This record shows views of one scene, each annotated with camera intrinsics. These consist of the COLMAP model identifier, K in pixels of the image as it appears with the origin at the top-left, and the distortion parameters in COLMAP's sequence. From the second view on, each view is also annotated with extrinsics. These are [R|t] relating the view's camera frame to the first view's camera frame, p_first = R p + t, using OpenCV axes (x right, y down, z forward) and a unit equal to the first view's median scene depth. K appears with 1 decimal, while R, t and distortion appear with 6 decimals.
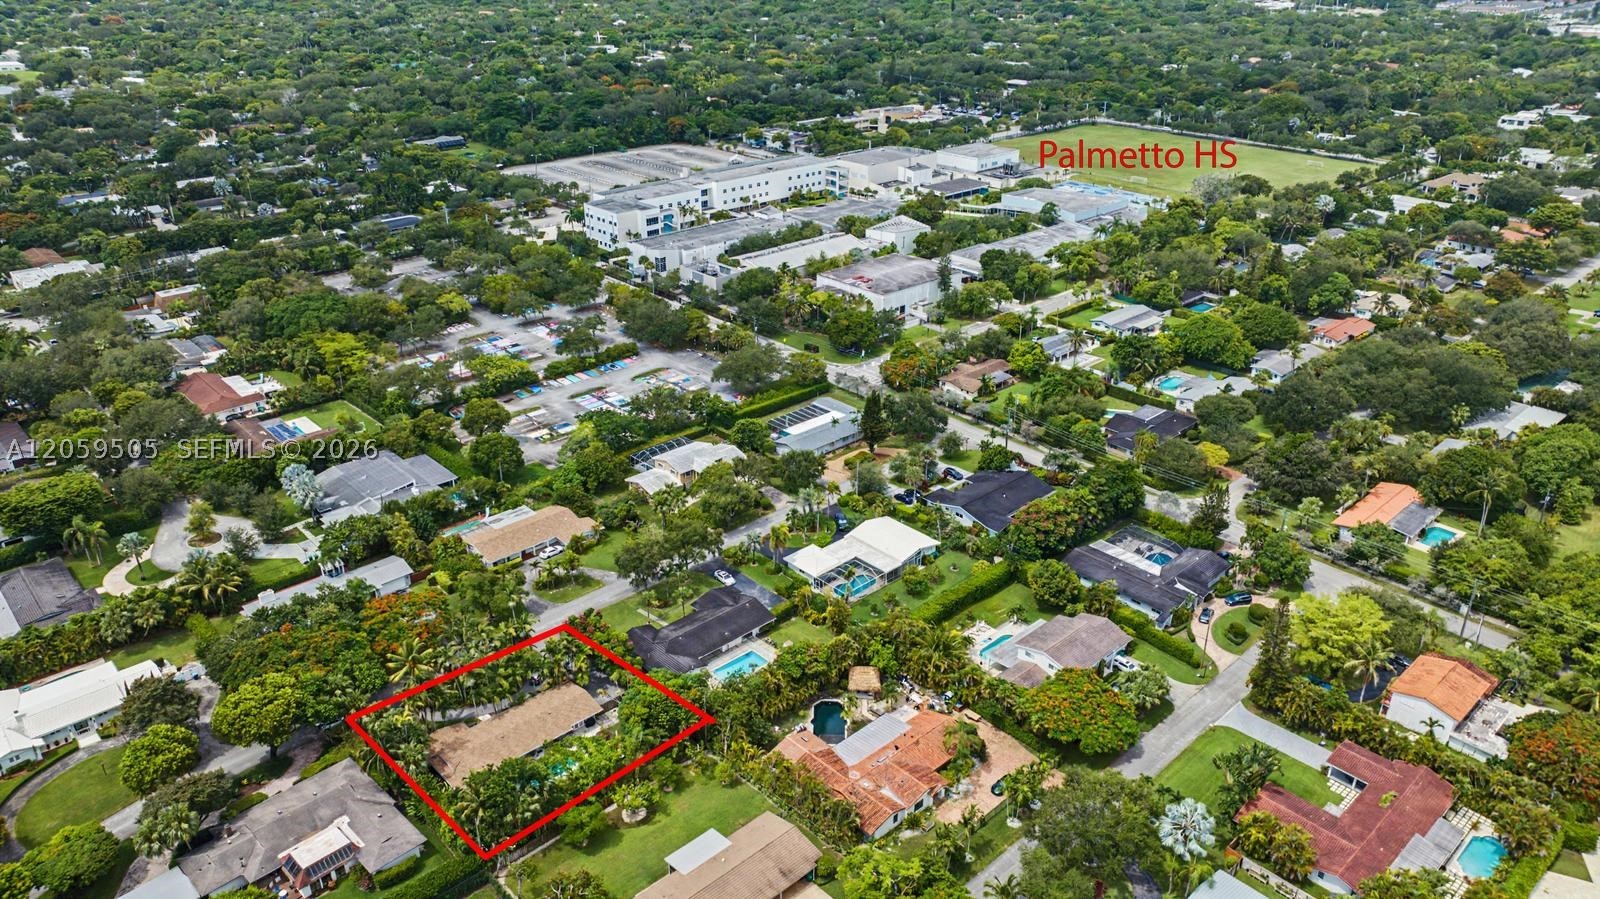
lens RADIAL K [[1133.0, 0, 803.3], [0, 1133.0, 445.6], [0, 0, 1]] dist [-0.052926, 0.072232]
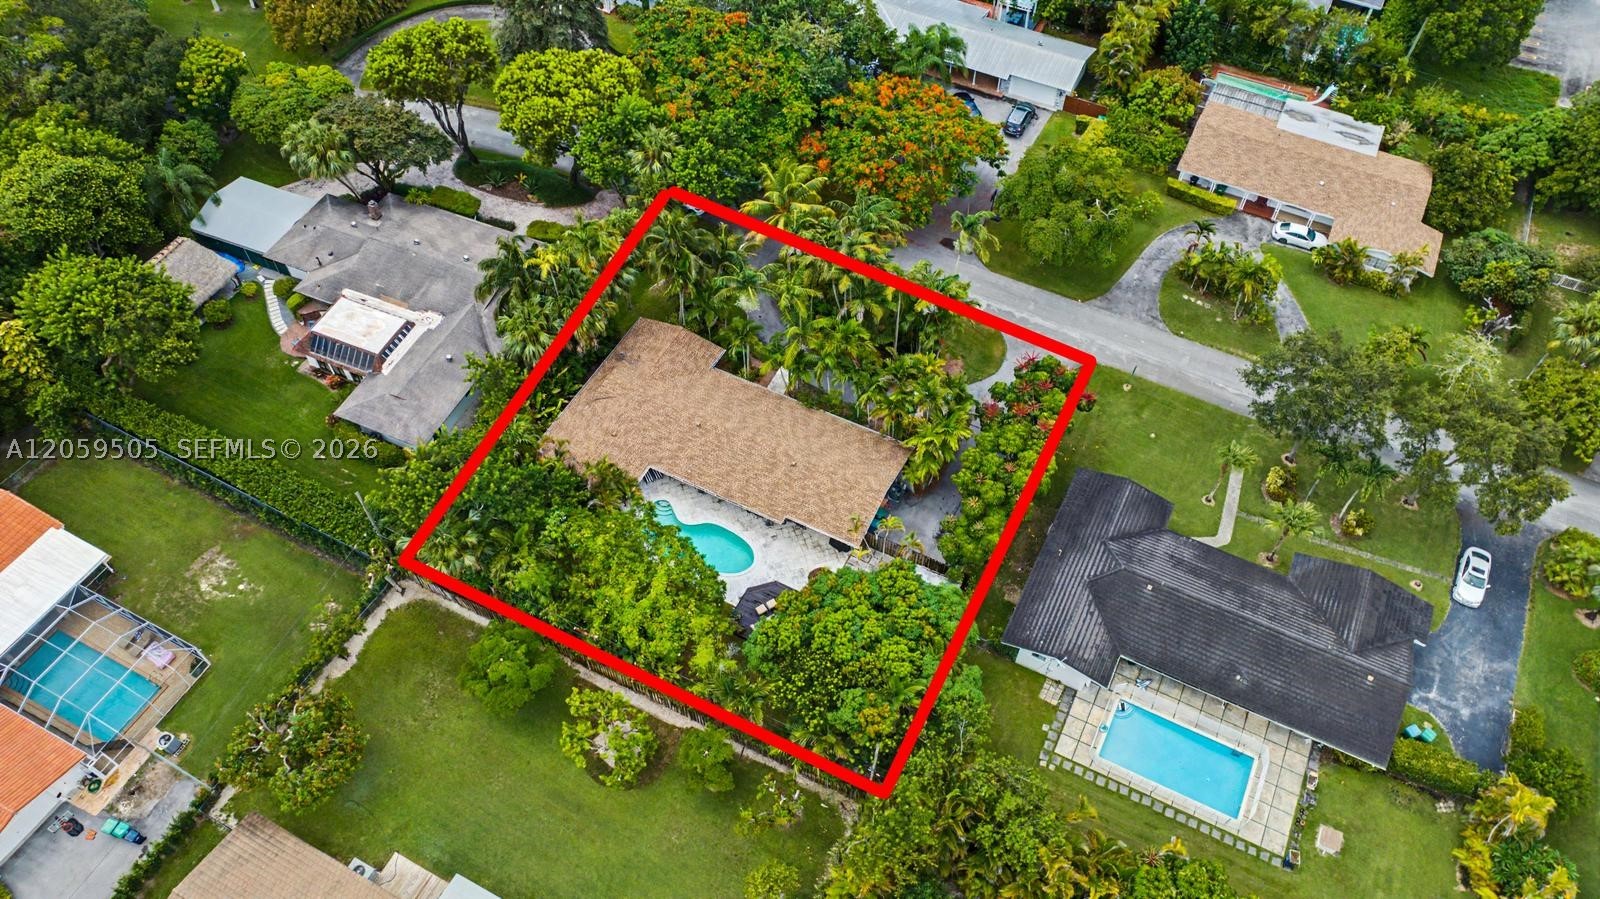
lens RADIAL K [[1133.0, 0, 803.3], [0, 1133.0, 445.6], [0, 0, 1]] dist [-0.052926, 0.072232]
pose [[0.347784, 0.744980, -0.569255, 0.033737], [-0.412881, 0.666809, 0.620399, -0.052483], [0.841769, 0.019270, 0.539493, 0.600128]]
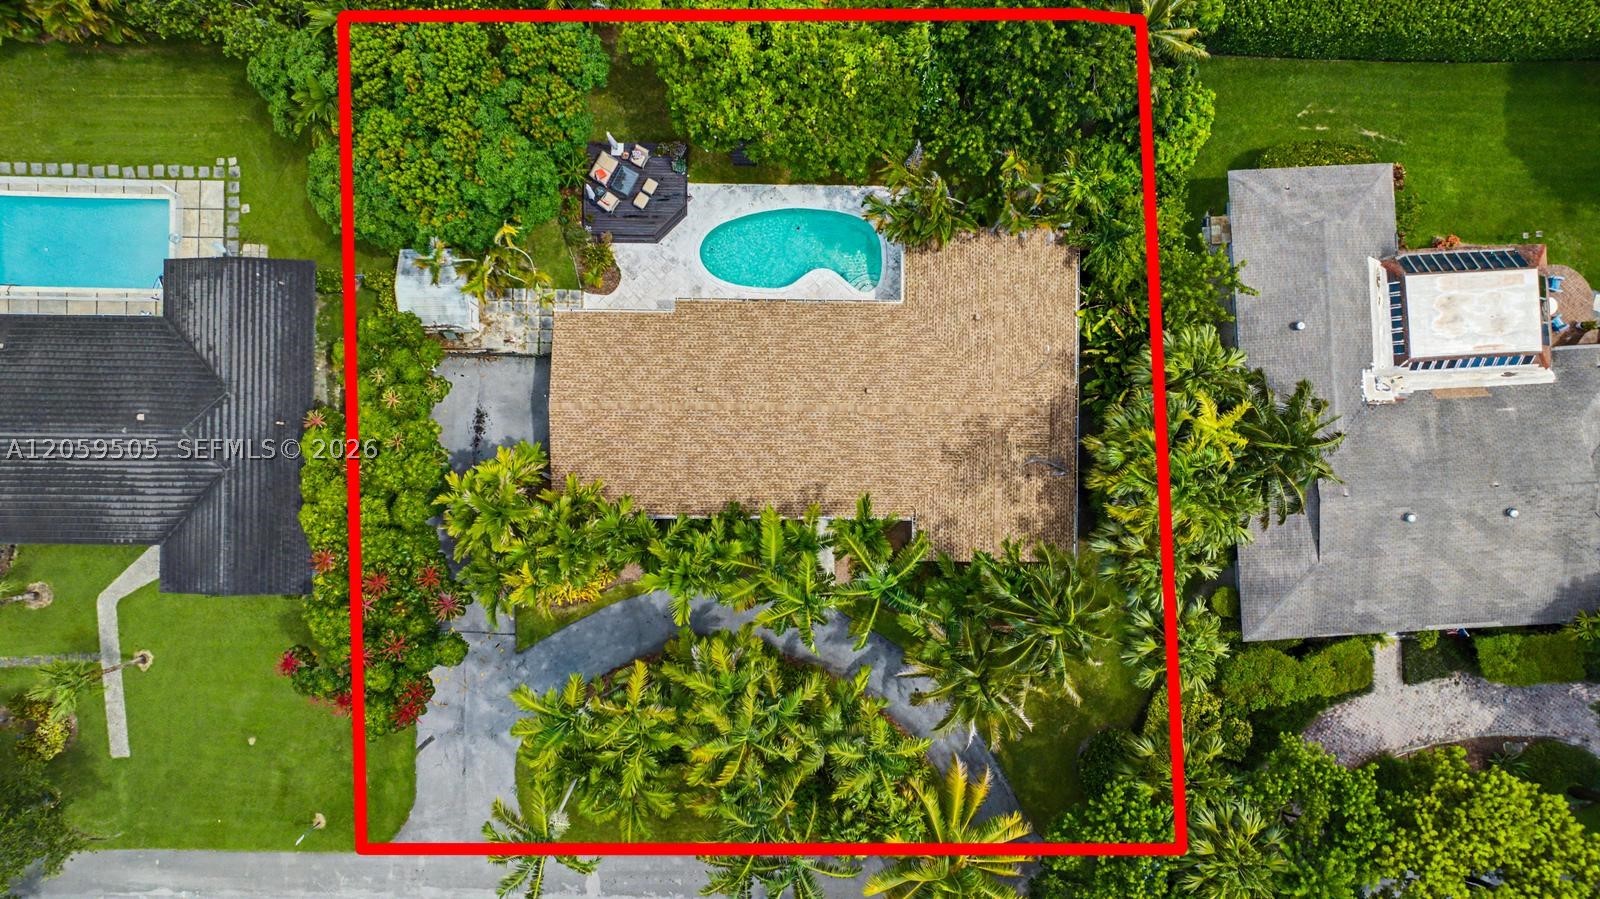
lens RADIAL K [[1133.0, 0, 803.3], [0, 1133.0, 445.6], [0, 0, 1]] dist [-0.052926, 0.072232]
pose [[-0.727376, -0.686078, -0.014894, -0.203259], [0.281324, -0.317914, 0.905421, -0.031791], [-0.625925, 0.654391, 0.424253, 0.692727]]
